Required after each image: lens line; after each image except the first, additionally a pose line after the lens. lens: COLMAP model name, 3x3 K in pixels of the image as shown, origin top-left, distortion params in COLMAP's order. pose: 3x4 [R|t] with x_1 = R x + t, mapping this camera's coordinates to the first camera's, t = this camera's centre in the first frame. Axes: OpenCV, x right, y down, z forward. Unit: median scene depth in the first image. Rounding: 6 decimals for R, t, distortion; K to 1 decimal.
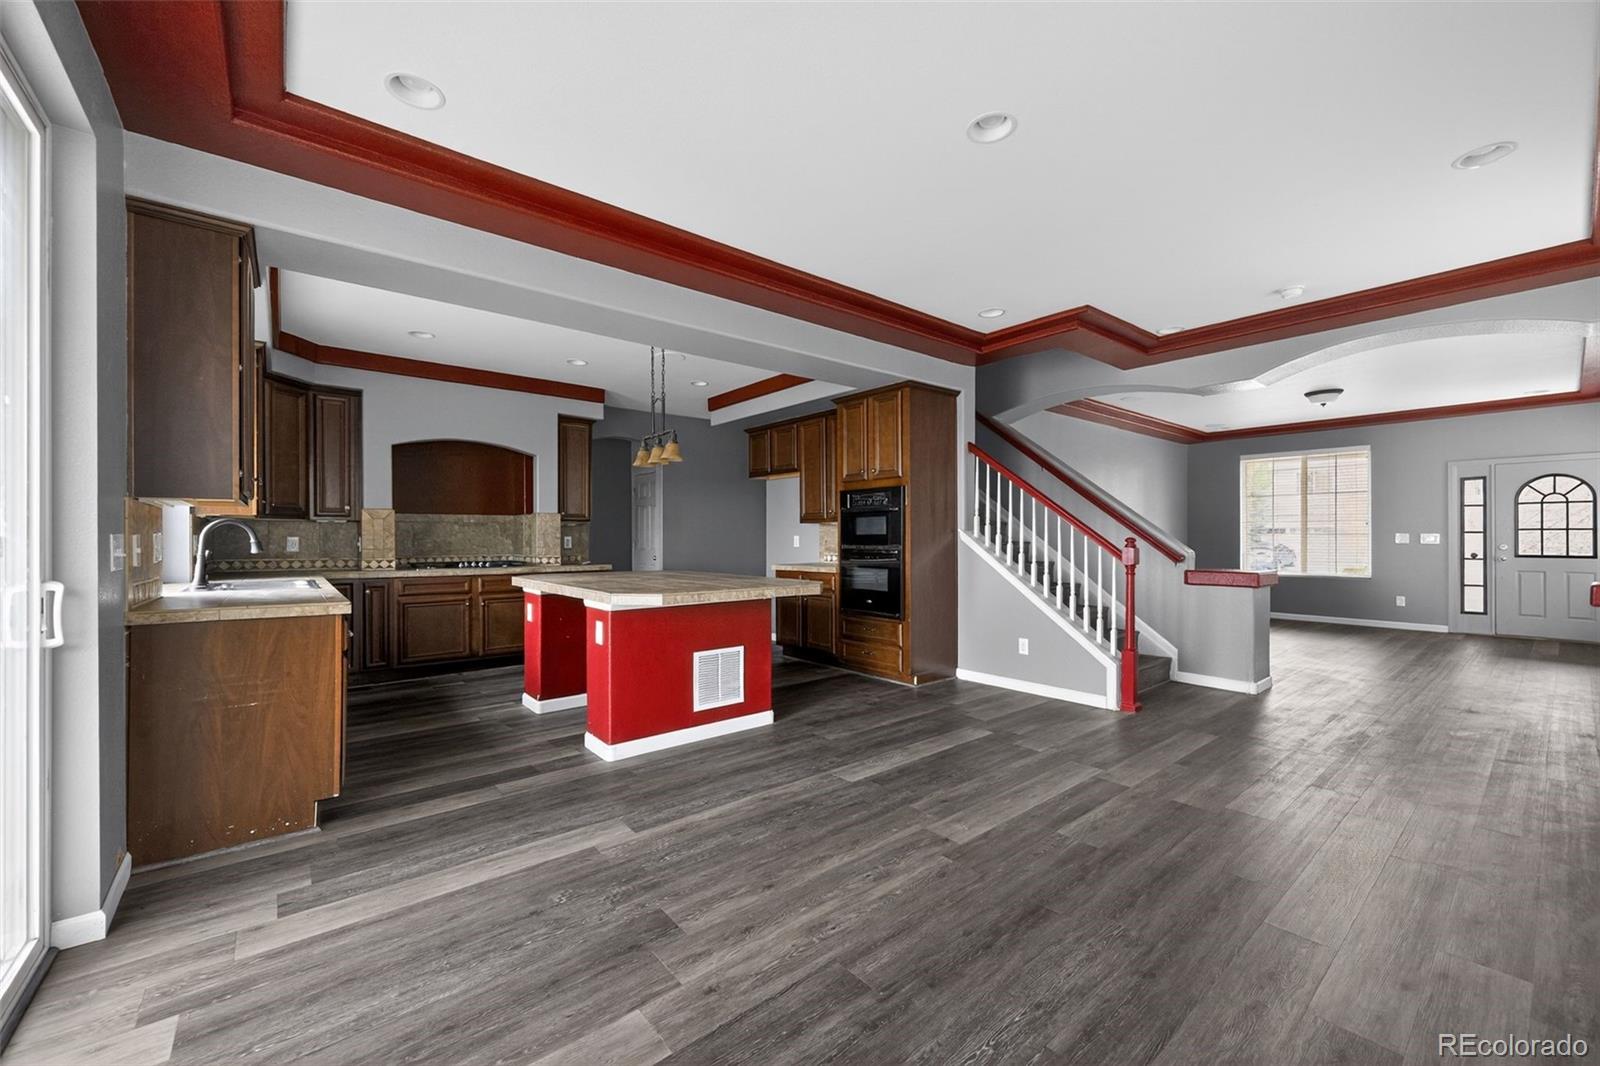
lens RADIAL K [[640.6, 0, 796.5], [0, 640.6, 537.9], [0, 0, 1]] dist [-0.000481, -0.000078]
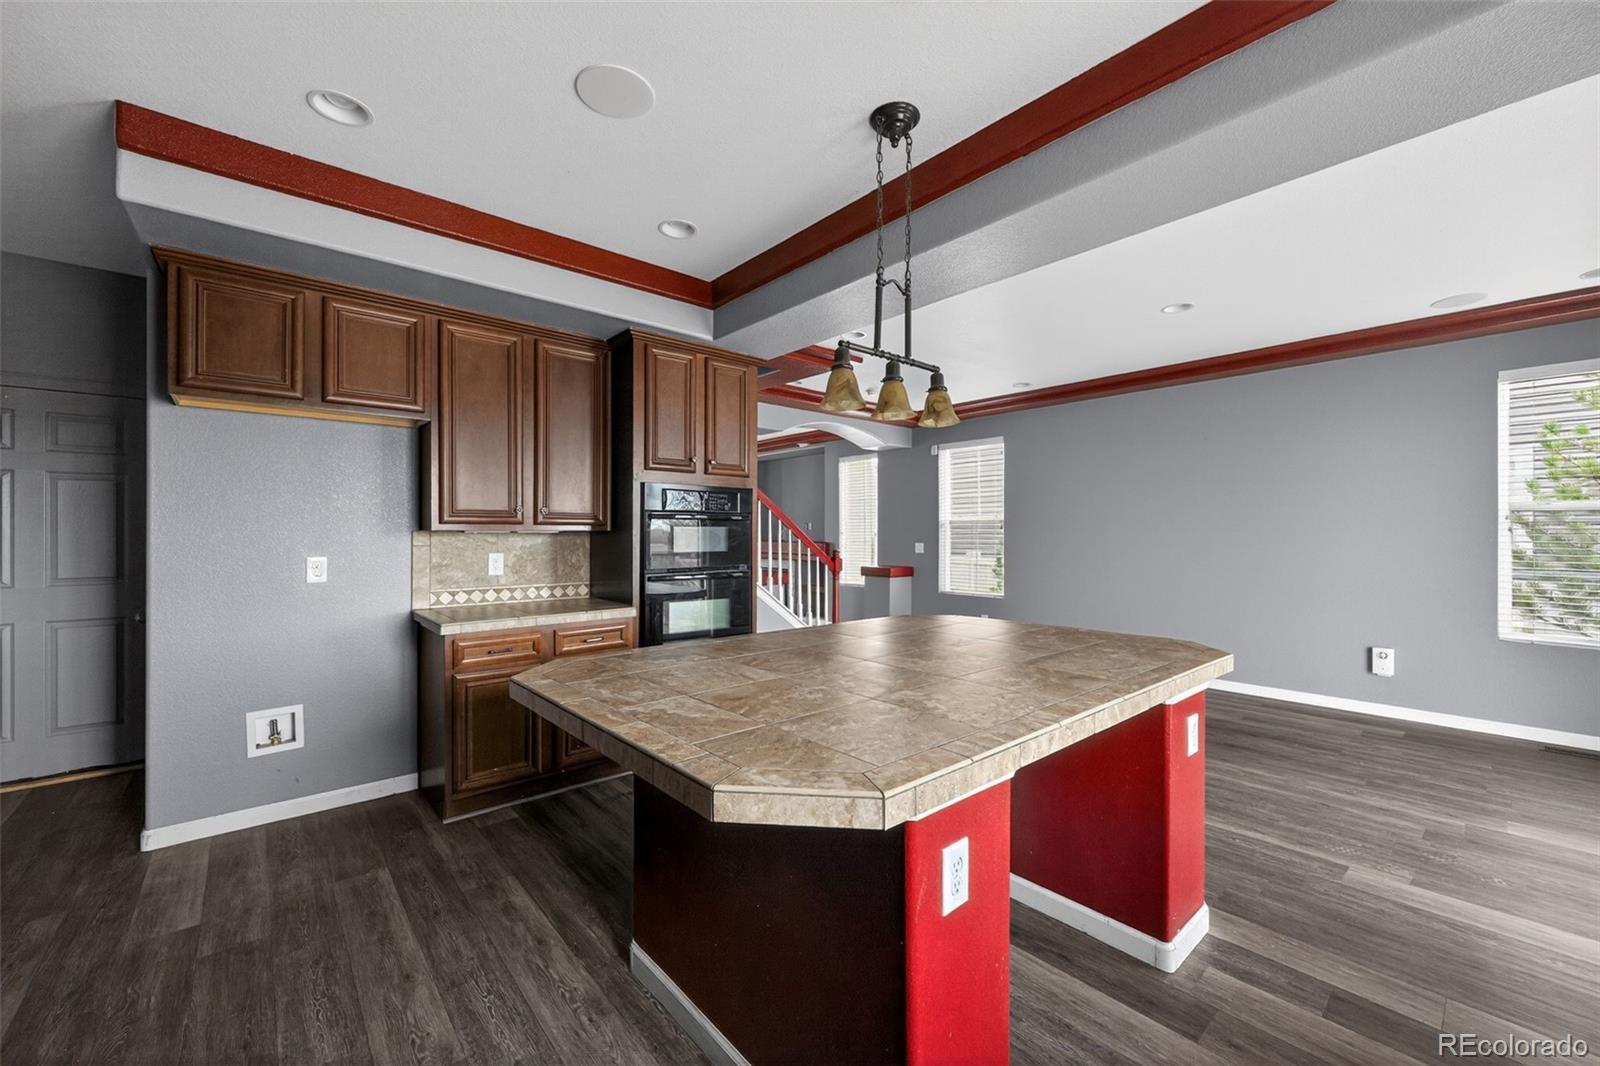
lens RADIAL K [[640.6, 0, 794.9], [0, 640.6, 531.8], [0, 0, 1]] dist [-0.000481, -0.000078]
pose [[-0.042965, 0.003439, 0.999071, -1.275637], [-0.000926, 0.999994, -0.003482, -0.053198], [-0.999076, -0.001075, -0.042962, 2.014787]]
